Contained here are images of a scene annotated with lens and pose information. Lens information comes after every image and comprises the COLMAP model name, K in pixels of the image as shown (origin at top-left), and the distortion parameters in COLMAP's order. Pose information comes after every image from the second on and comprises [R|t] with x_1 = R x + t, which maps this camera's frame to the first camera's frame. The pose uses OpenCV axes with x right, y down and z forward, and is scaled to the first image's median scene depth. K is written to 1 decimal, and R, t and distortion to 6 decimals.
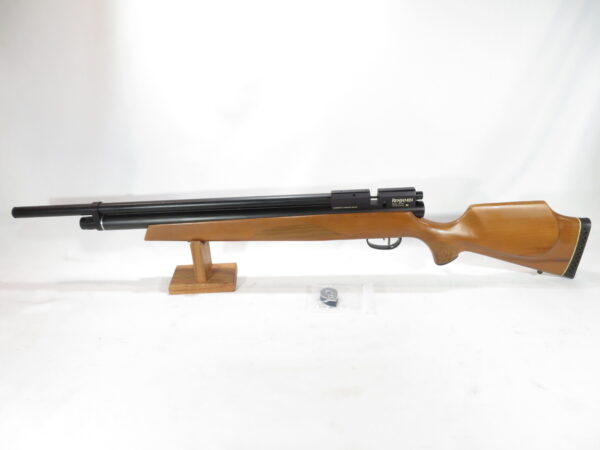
lens RADIAL K [[437.7, 0, 286.5], [0, 437.7, 224.0], [0, 0, 1]] dist [-0.001796, -0.000897]
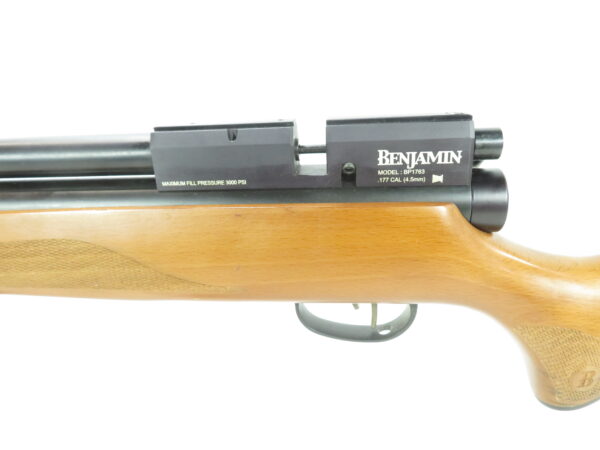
lens RADIAL K [[437.7, 0, 286.5], [0, 437.7, 224.0], [0, 0, 1]] dist [-0.001796, -0.000897]
pose [[0.995673, 0.036871, -0.085299, 0.203838], [-0.044810, 0.994647, -0.093111, 0.010509], [0.081409, 0.096530, 0.991995, 0.719693]]
